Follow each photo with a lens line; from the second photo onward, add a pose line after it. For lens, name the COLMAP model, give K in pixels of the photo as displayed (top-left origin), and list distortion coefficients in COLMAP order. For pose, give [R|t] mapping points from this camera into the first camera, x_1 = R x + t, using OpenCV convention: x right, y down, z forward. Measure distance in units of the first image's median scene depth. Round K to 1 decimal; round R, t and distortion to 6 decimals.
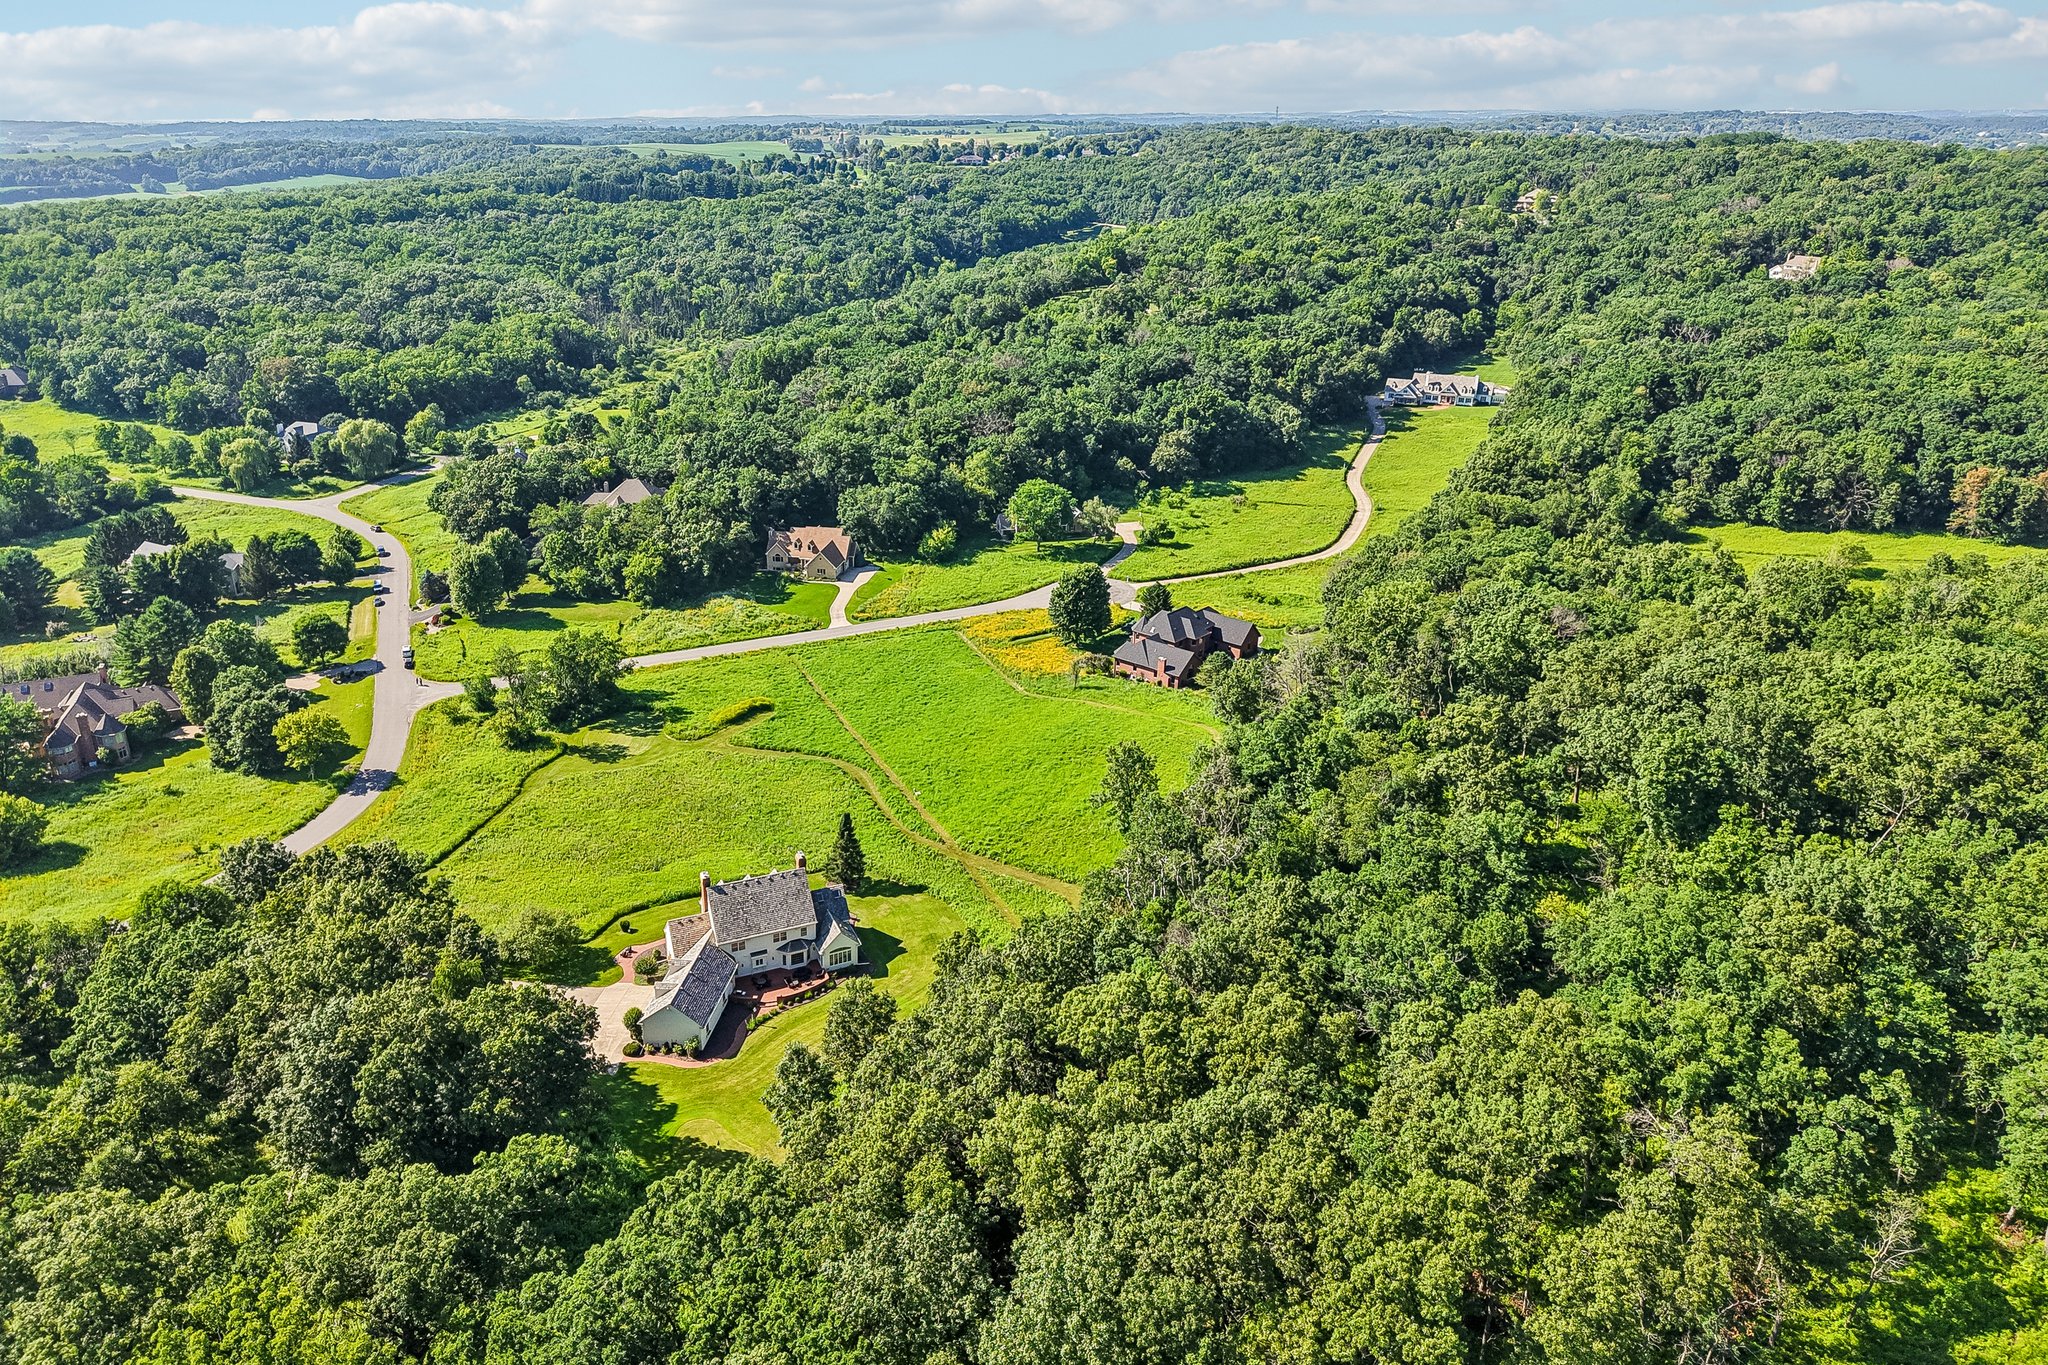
lens RADIAL K [[1358.5, 0, 1051.3], [0, 1358.5, 685.6], [0, 0, 1]] dist [0.038076, -0.050026]
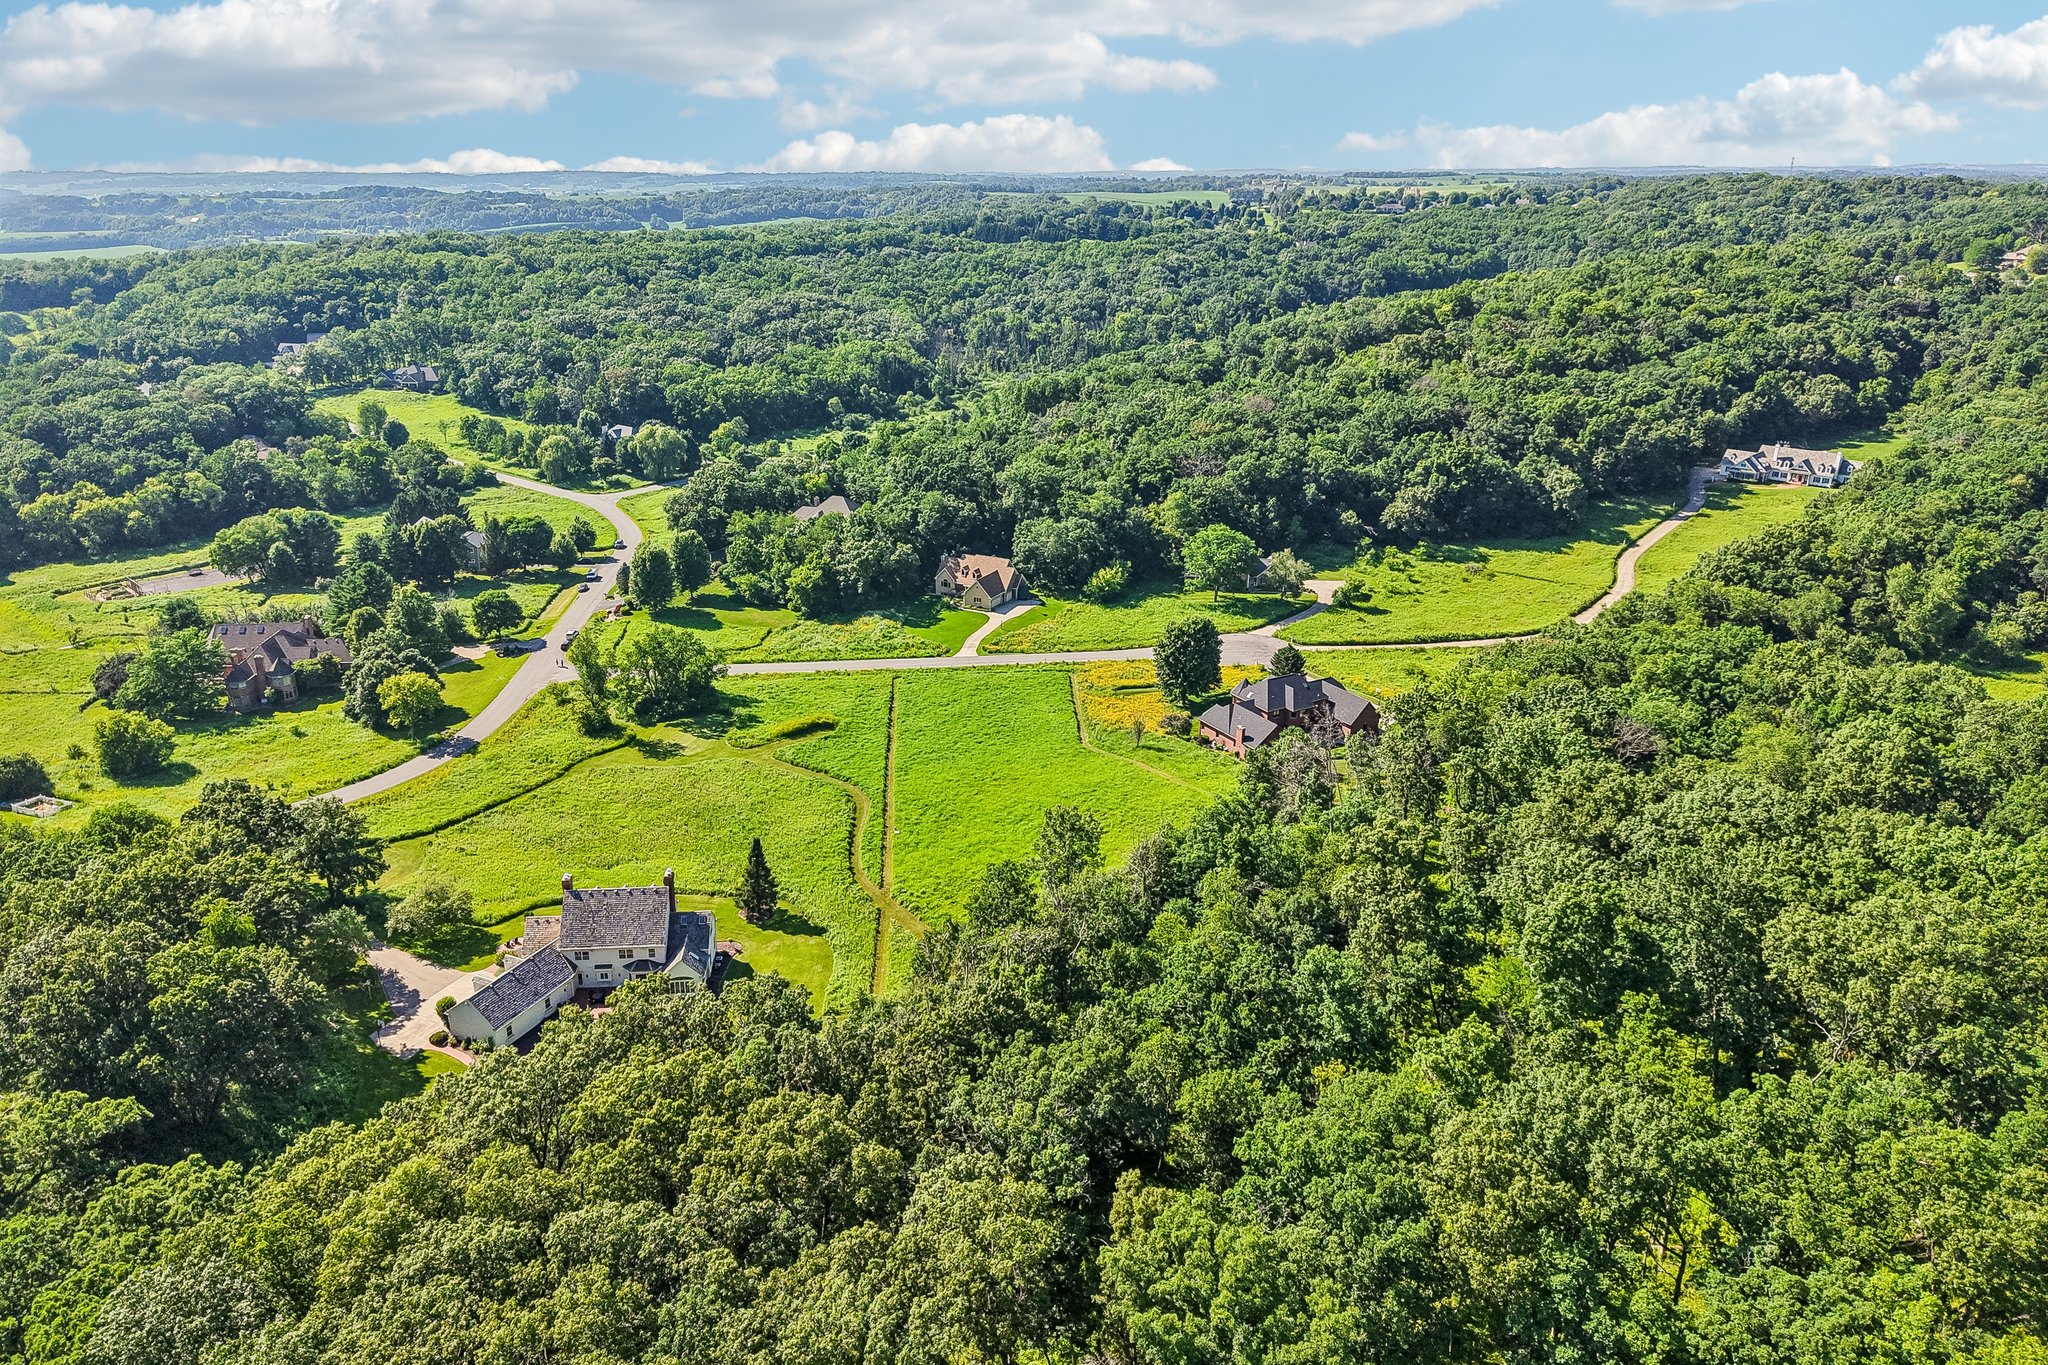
lens RADIAL K [[1371.7, 0, 1024.0], [0, 1371.7, 682.5], [0, 0, 1]] dist [0.009377, -0.000363]
pose [[0.946623, 0.114680, -0.301254, 0.142355], [-0.125626, 0.991929, -0.017148, -0.010384], [0.296856, 0.054078, 0.953390, 0.061215]]
